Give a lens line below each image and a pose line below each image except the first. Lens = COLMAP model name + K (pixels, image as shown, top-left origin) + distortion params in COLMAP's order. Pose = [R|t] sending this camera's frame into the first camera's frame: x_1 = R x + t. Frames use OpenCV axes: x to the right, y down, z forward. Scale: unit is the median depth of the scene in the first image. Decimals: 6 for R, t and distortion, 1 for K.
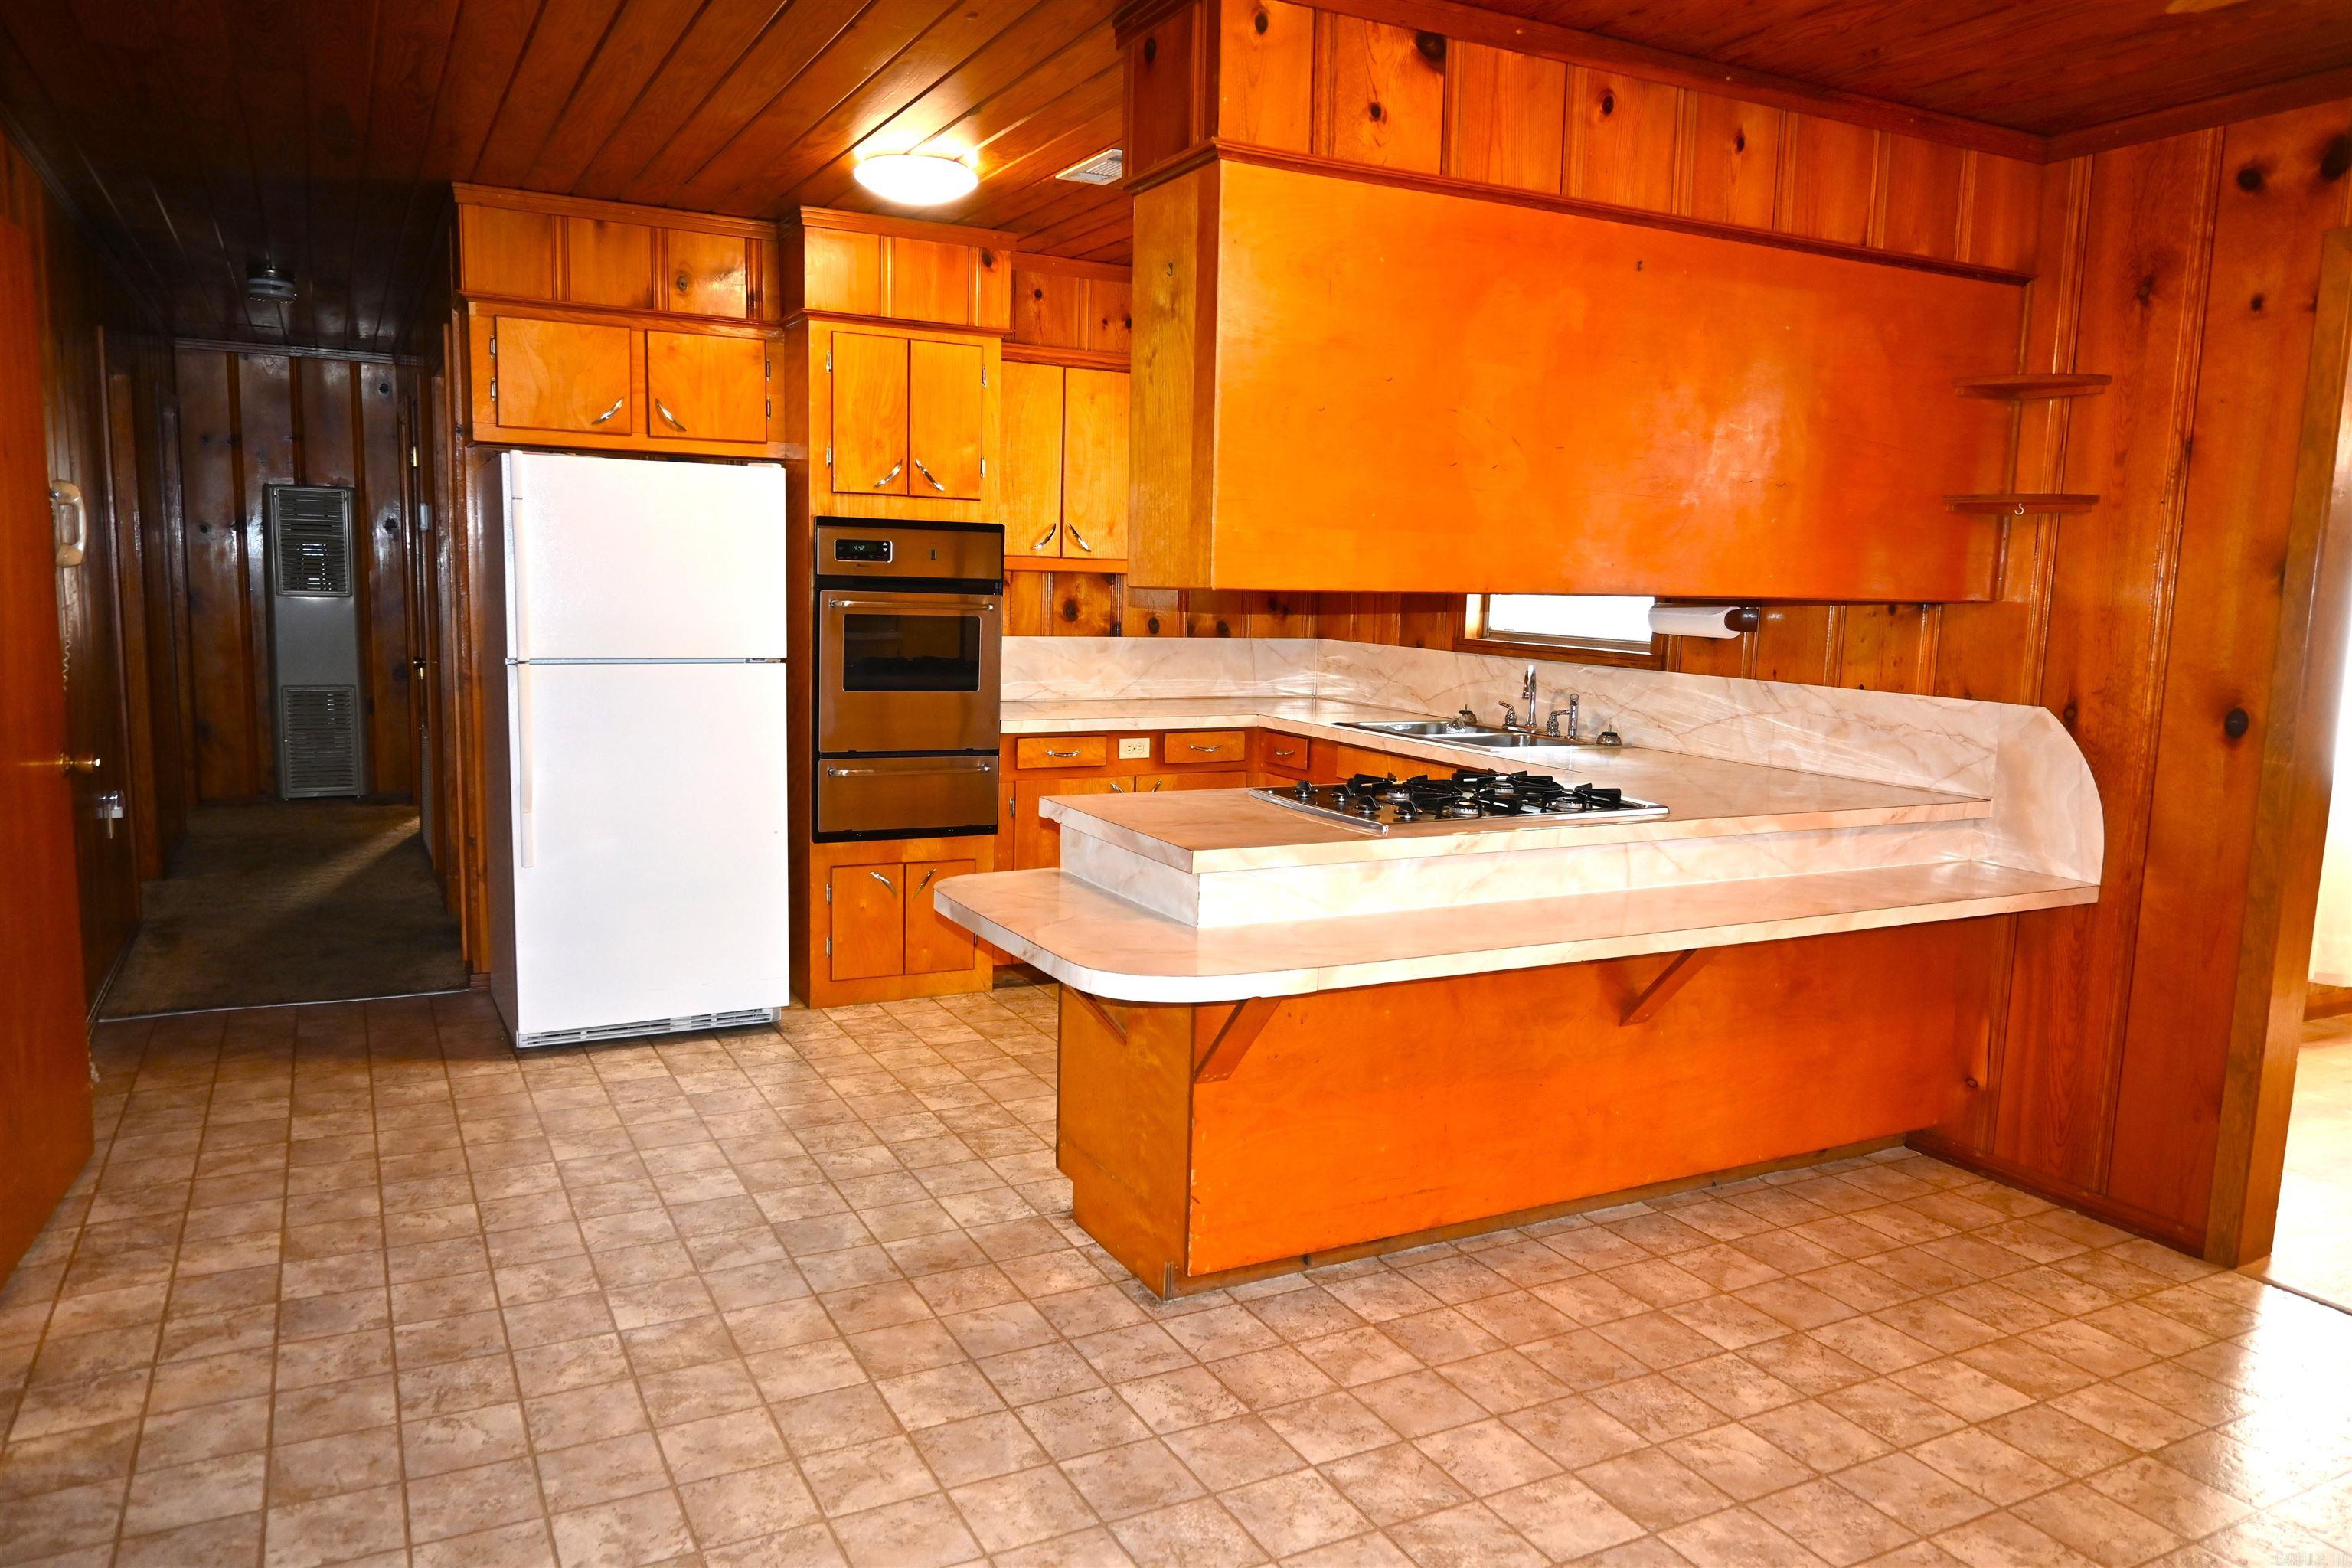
lens RADIAL K [[1603.0, 0, 1161.8], [0, 1603.0, 753.1], [0, 0, 1]] dist [-0.008322, 0.004494]
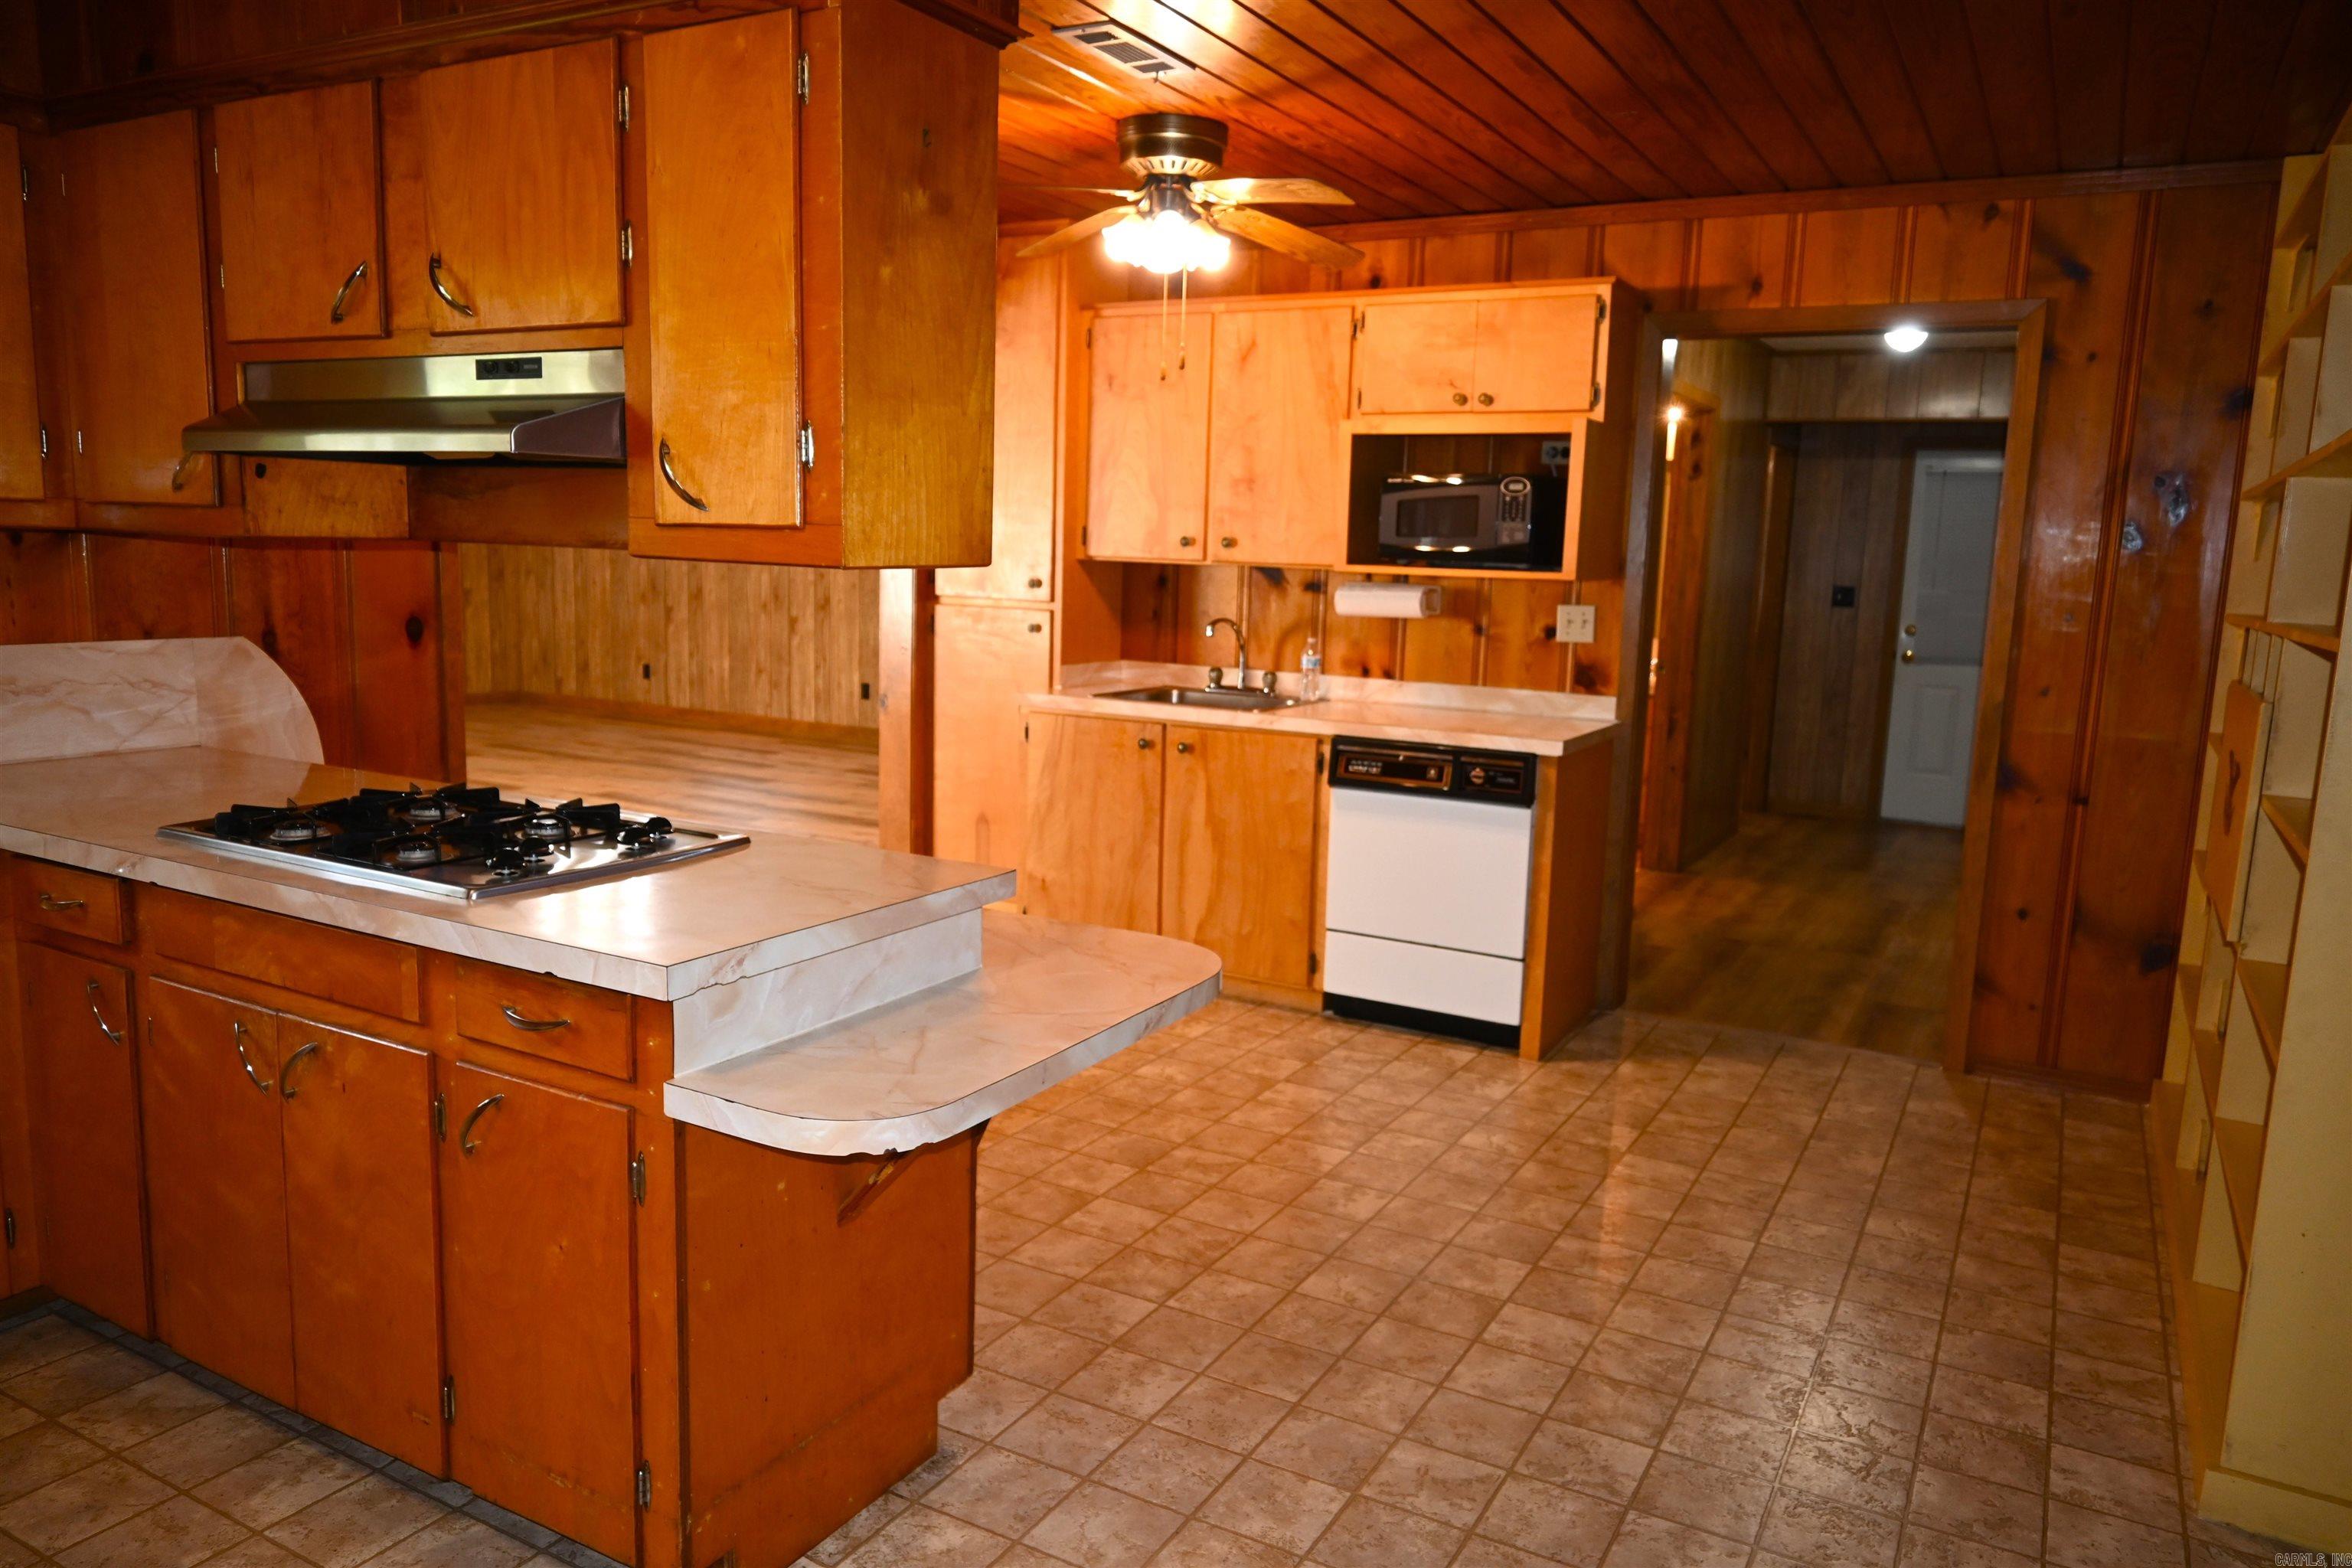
lens RADIAL K [[1603.0, 0, 1159.8], [0, 1603.0, 779.6], [0, 0, 1]] dist [-0.008322, 0.004494]
pose [[-0.543088, -0.170248, 0.822236, -0.820402], [0.049033, 0.971129, 0.233463, -0.211183], [-0.838243, 0.167108, -0.519060, 1.558294]]
